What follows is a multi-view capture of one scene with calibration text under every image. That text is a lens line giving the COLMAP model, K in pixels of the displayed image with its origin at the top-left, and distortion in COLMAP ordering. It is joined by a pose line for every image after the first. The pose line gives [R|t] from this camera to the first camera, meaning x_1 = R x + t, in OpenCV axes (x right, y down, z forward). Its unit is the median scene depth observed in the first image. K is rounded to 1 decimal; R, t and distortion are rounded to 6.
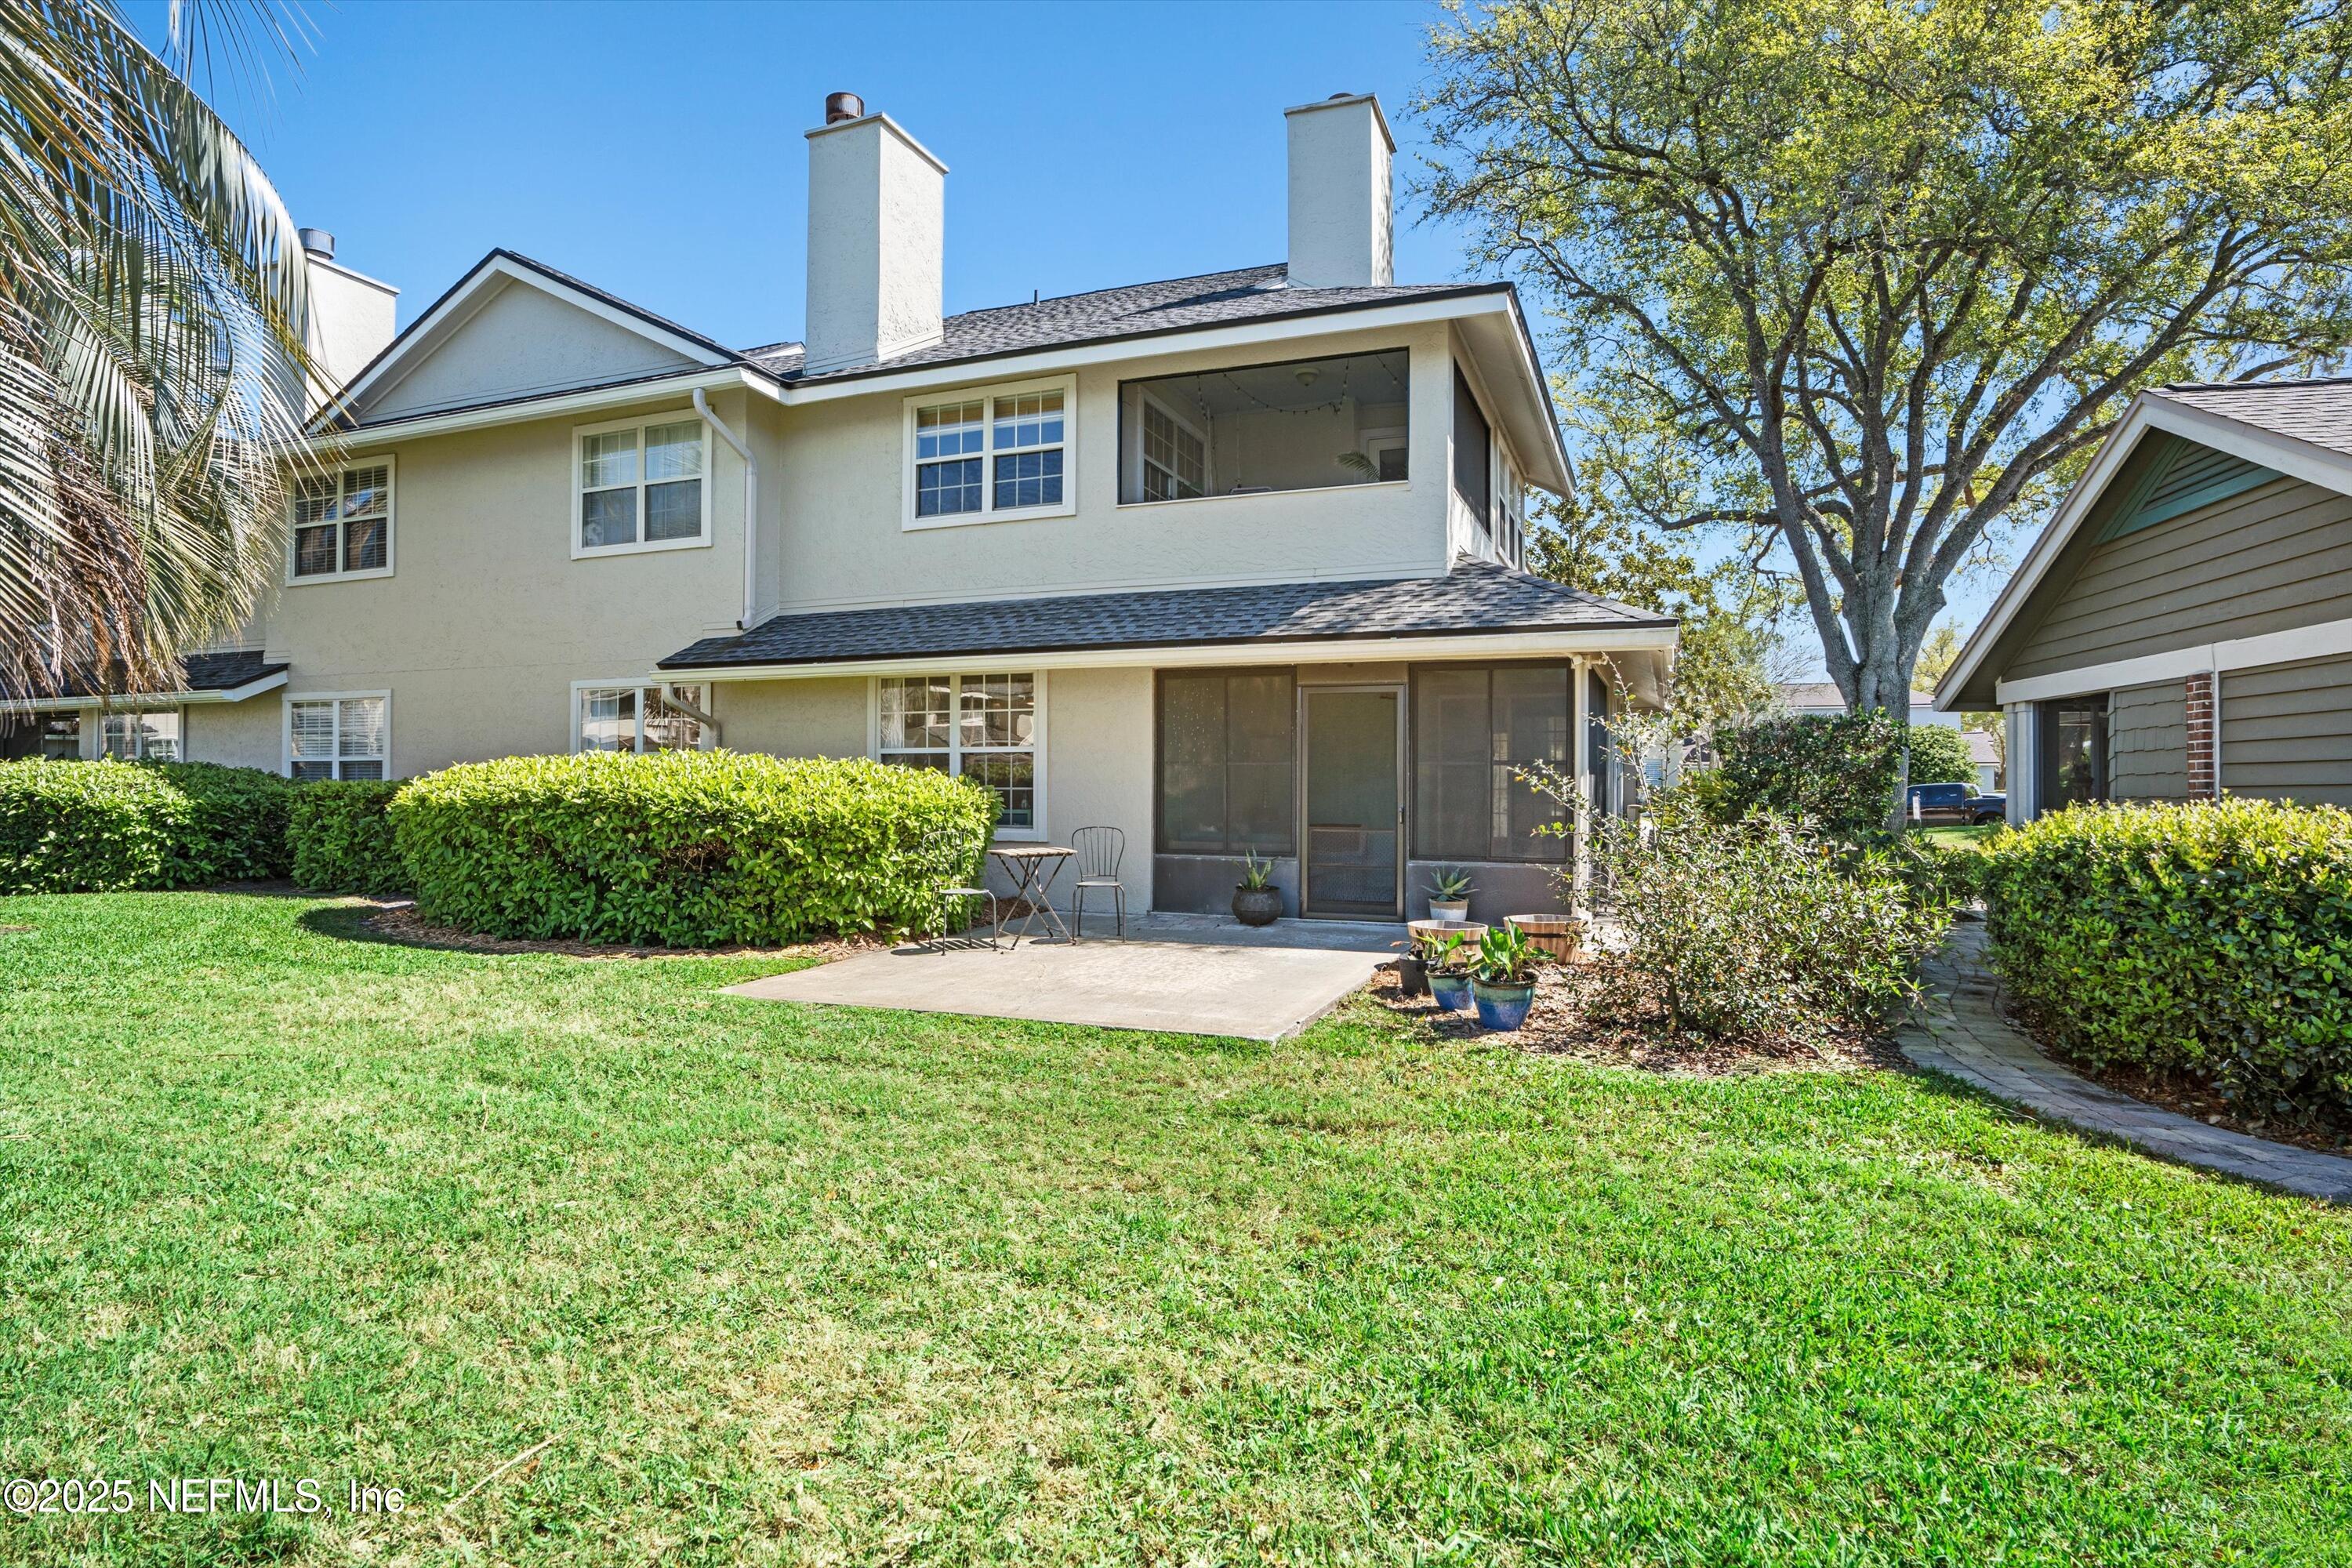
lens RADIAL K [[1246.1, 0, 1183.2], [0, 1246.1, 763.1], [0, 0, 1]] dist [-0.069635, 0.052626]
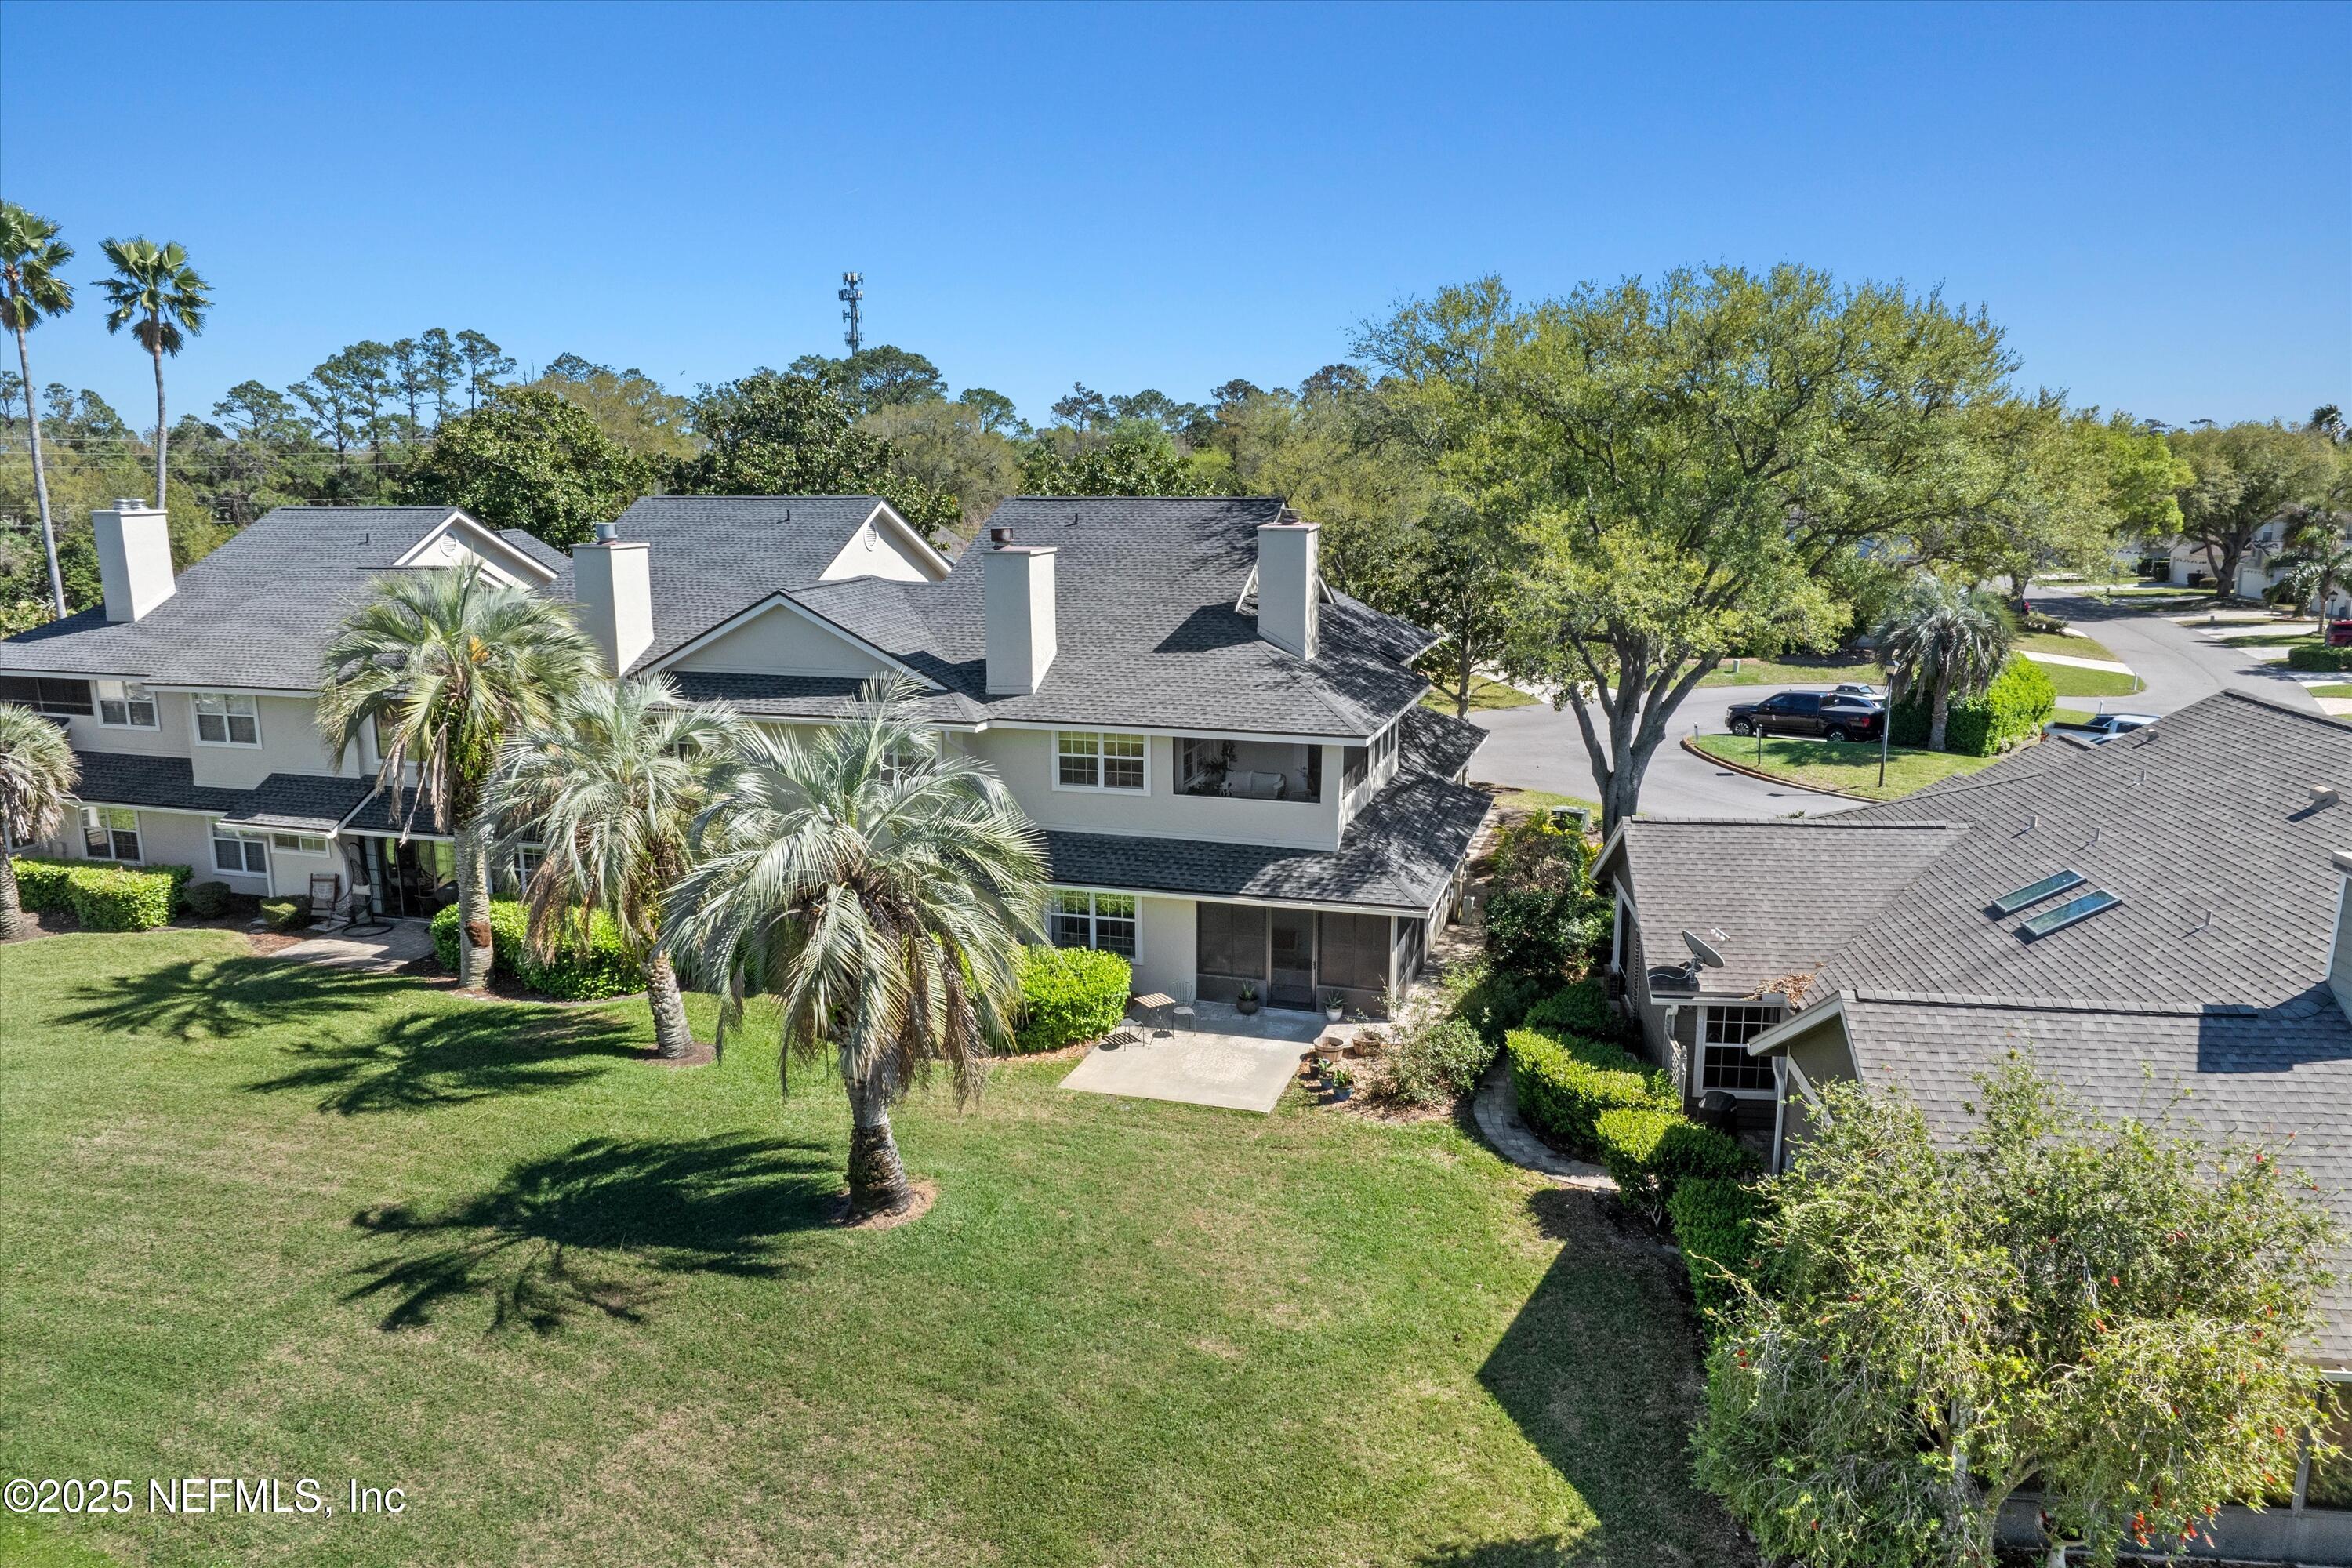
lens RADIAL K [[1490.8, 0, 1187.8], [0, 1490.8, 796.8], [0, 0, 1]] dist [-0.033447, 0.000202]
pose [[0.997767, -0.022951, 0.062726, -0.174481], [0.009802, 0.979258, 0.202381, -0.666697], [-0.066070, -0.201314, 0.977296, -1.272988]]
